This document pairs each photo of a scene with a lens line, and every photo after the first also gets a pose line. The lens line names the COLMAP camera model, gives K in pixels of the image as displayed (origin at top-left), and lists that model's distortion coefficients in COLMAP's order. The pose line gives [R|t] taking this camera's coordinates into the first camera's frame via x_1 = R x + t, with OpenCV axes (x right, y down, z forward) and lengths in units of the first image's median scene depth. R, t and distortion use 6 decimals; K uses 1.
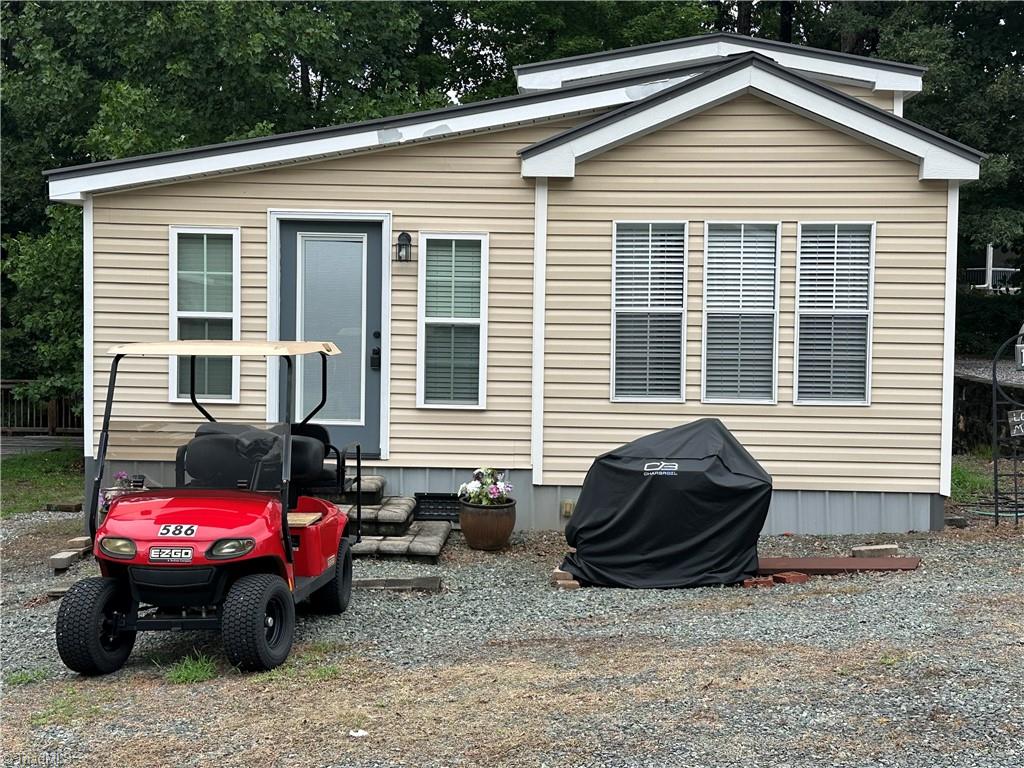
lens RADIAL K [[1340.1, 0, 525.7], [0, 1340.1, 361.9], [0, 0, 1]] dist [0.034703, 0.648503]
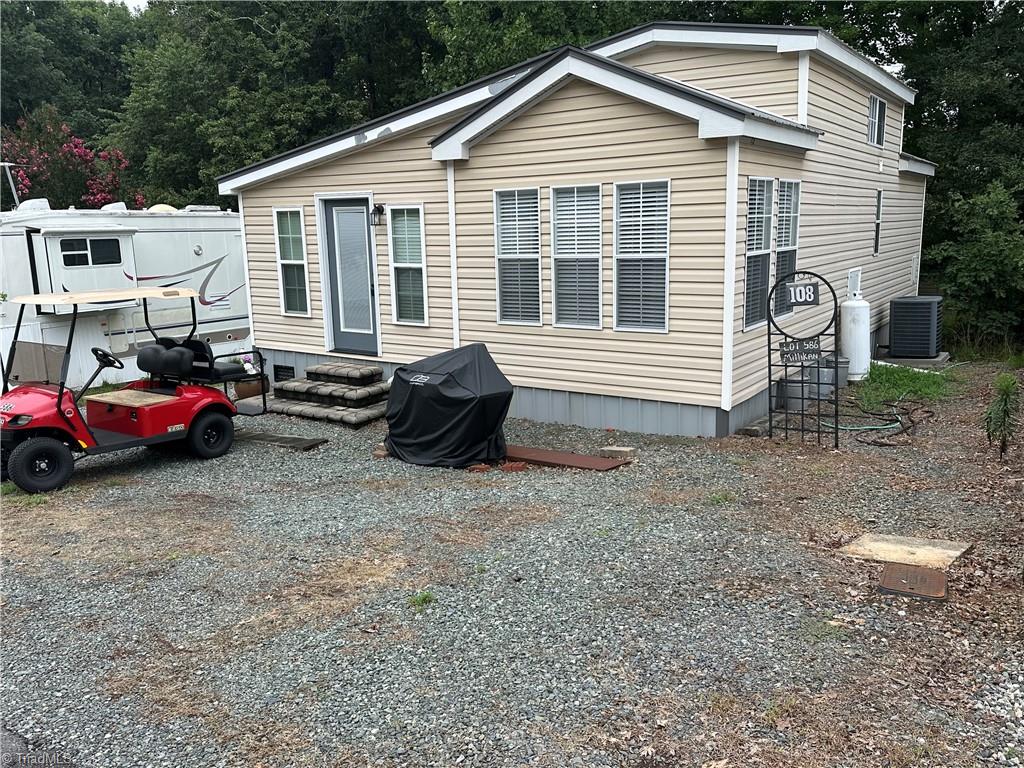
lens RADIAL K [[825.9, 0, 515.1], [0, 825.9, 381.6], [0, 0, 1]] dist [0.099871, -0.127716]
pose [[0.848655, 0.065662, -0.524856, 0.534923], [0.011668, 0.989700, 0.142682, -0.033093], [0.528819, -0.127212, 0.839147, 0.285659]]
